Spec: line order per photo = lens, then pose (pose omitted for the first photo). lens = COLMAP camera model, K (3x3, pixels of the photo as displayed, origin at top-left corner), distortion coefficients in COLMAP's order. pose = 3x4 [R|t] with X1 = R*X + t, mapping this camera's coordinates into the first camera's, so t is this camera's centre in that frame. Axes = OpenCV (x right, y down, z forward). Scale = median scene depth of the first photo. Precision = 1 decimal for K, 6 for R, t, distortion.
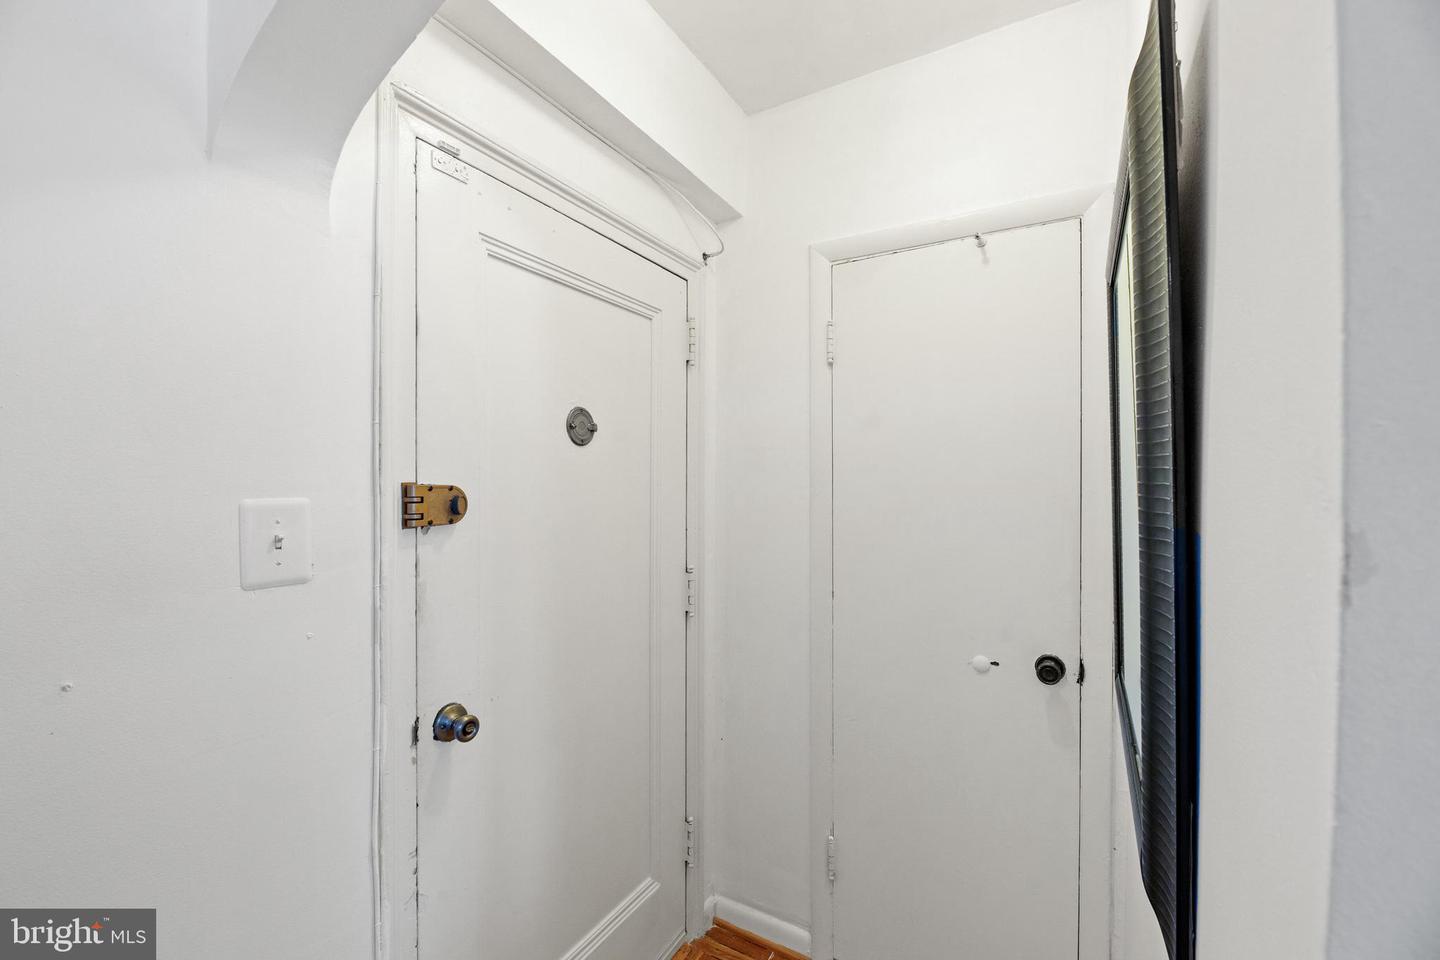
lens RADIAL K [[577.2, 0, 722.1], [0, 577.2, 481.4], [0, 0, 1]] dist [-0.002641, -0.002923]
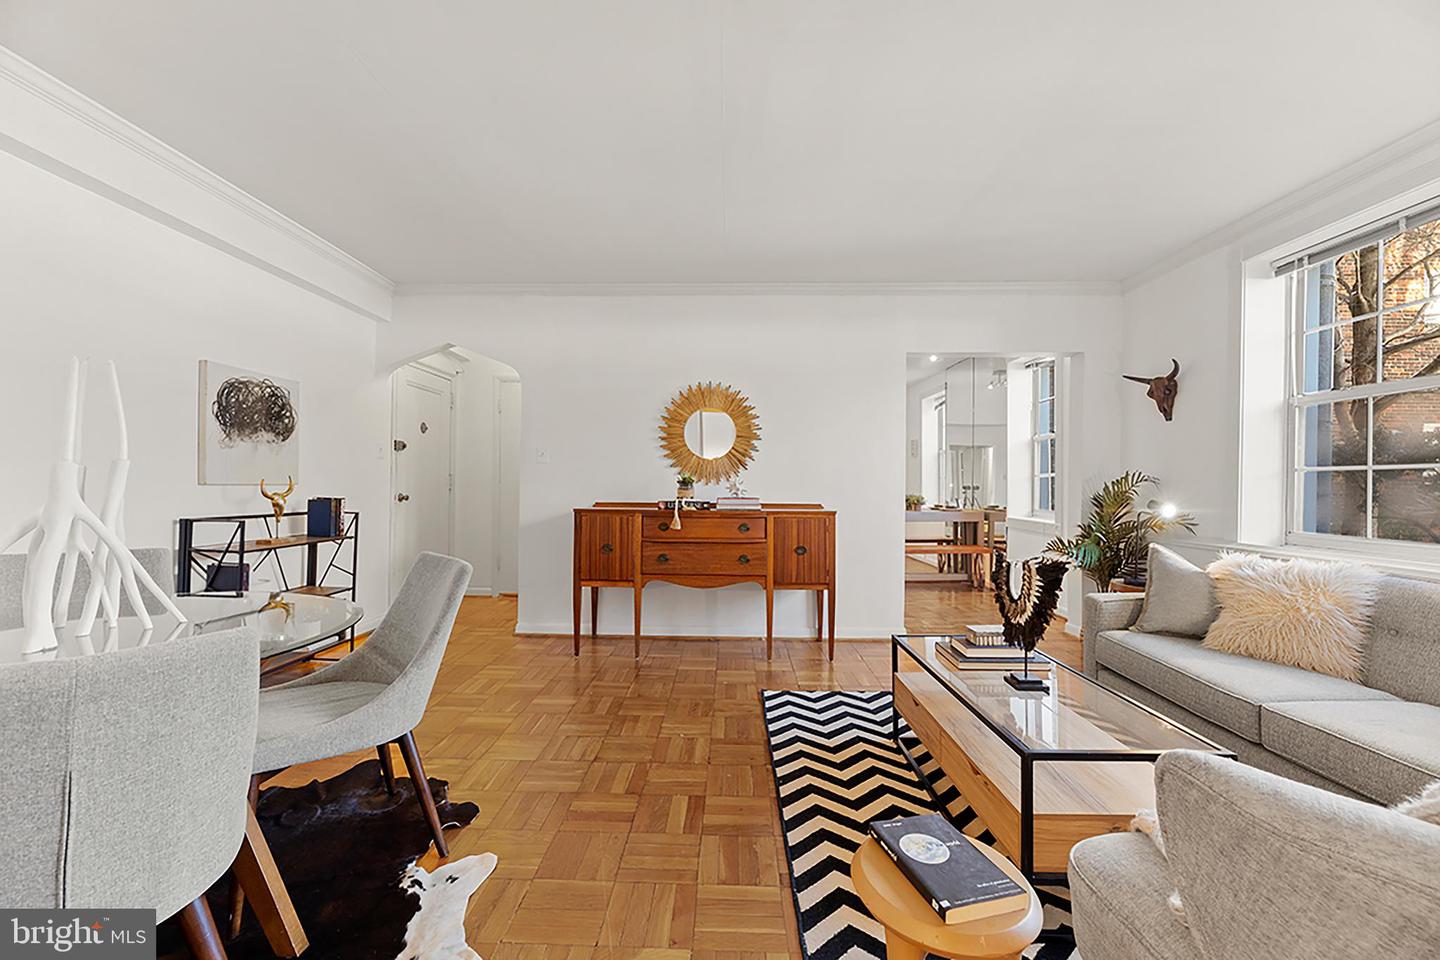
lens RADIAL K [[577.2, 0, 716.8], [0, 577.2, 480.1], [0, 0, 1]] dist [-0.002641, -0.002923]
pose [[0.876705, 0.012801, 0.480858, -0.484392], [-0.011560, 0.999918, -0.005541, 0.294174], [-0.480890, -0.000701, 0.876781, -3.893625]]
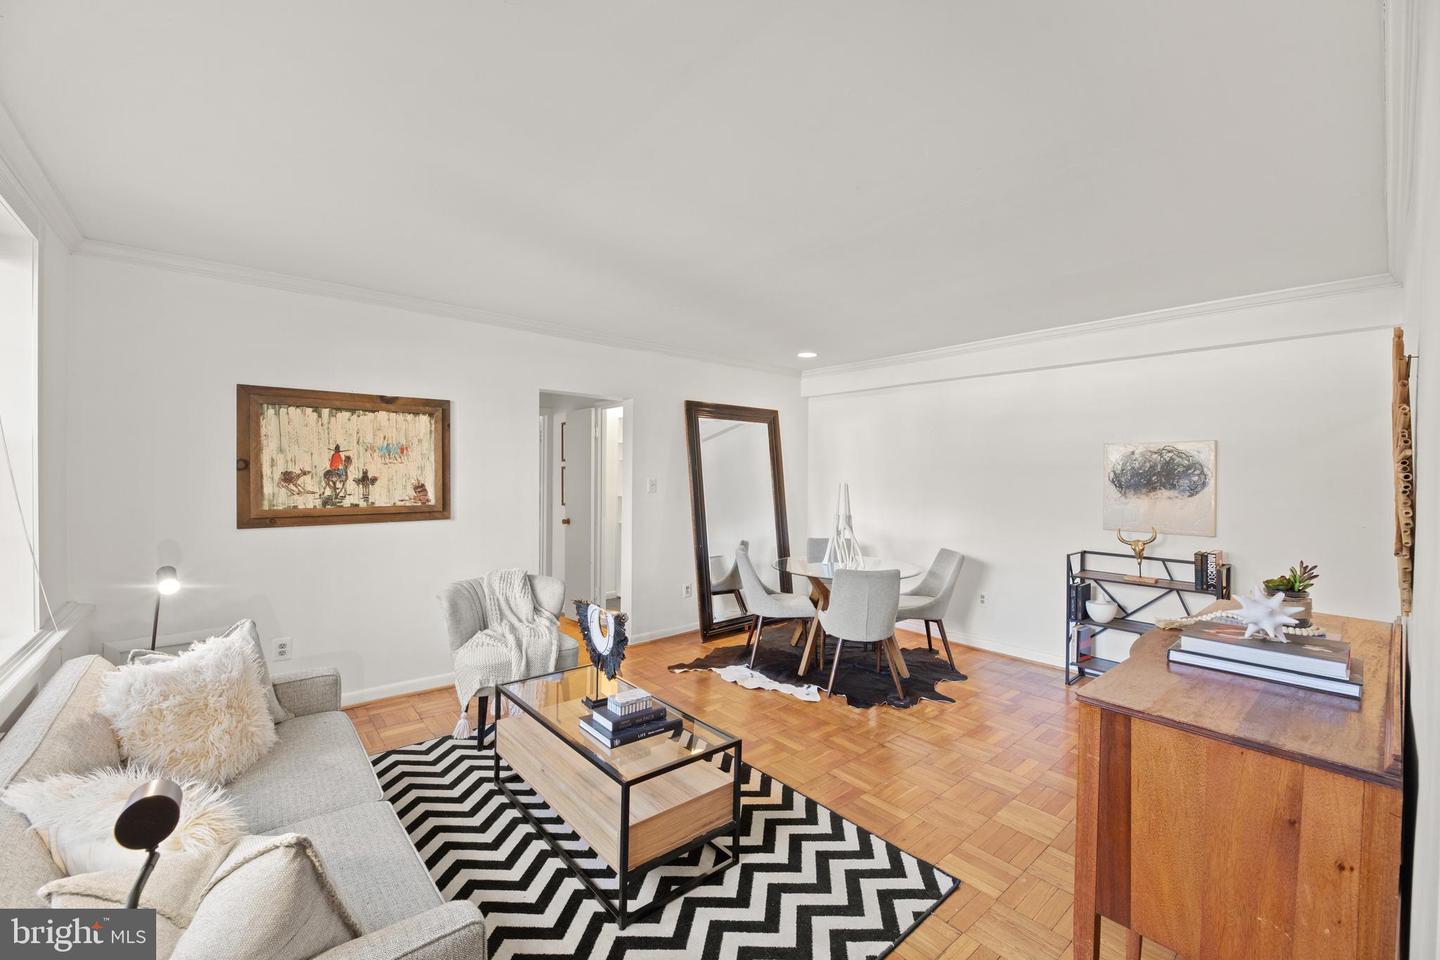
lens RADIAL K [[577.2, 0, 708.1], [0, 577.2, 472.3], [0, 0, 1]] dist [-0.002641, -0.002923]
pose [[-0.345478, -0.004177, -0.938418, 3.262353], [-0.006484, 0.999977, -0.002064, -0.031866], [0.938405, 0.005371, -0.345497, -1.568822]]
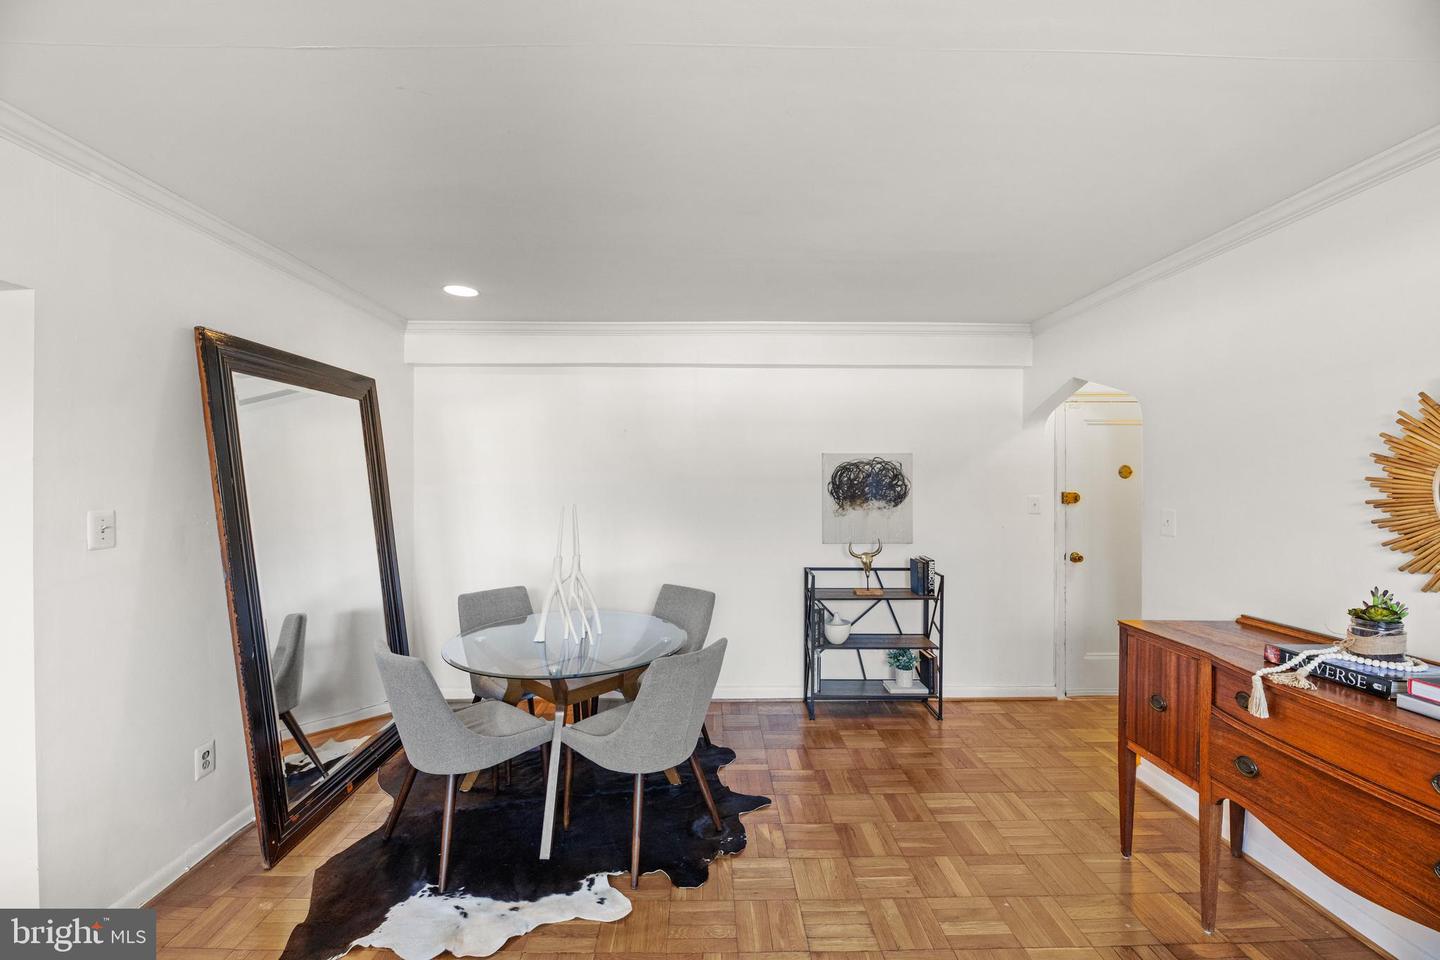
lens RADIAL K [[577.2, 0, 716.1], [0, 577.2, 480.2], [0, 0, 1]] dist [-0.002641, -0.002923]
pose [[0.514539, 0.000518, -0.857467, 1.524096], [0.002889, 0.999993, 0.002338, -0.088409], [0.857462, -0.003680, 0.514534, -2.894620]]
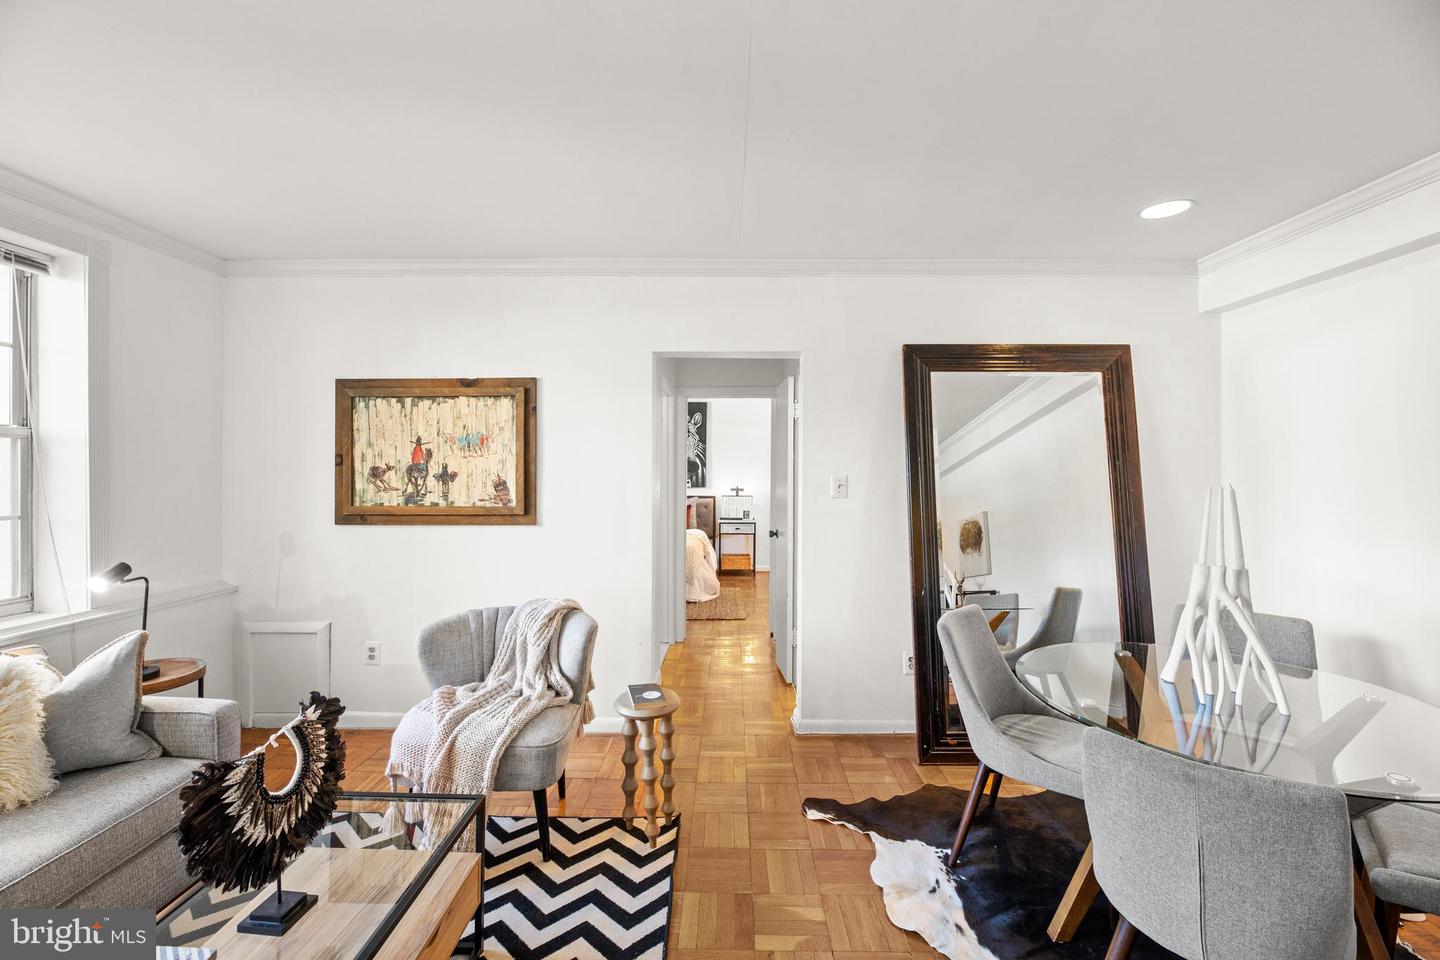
lens RADIAL K [[577.2, 0, 713.1], [0, 577.2, 474.6], [0, 0, 1]] dist [-0.002641, -0.002923]
pose [[-0.876082, -0.002255, -0.482156, 0.991996], [-0.003652, 0.999991, 0.001960, 0.001508], [0.482148, 0.003478, -0.876083, -1.347973]]
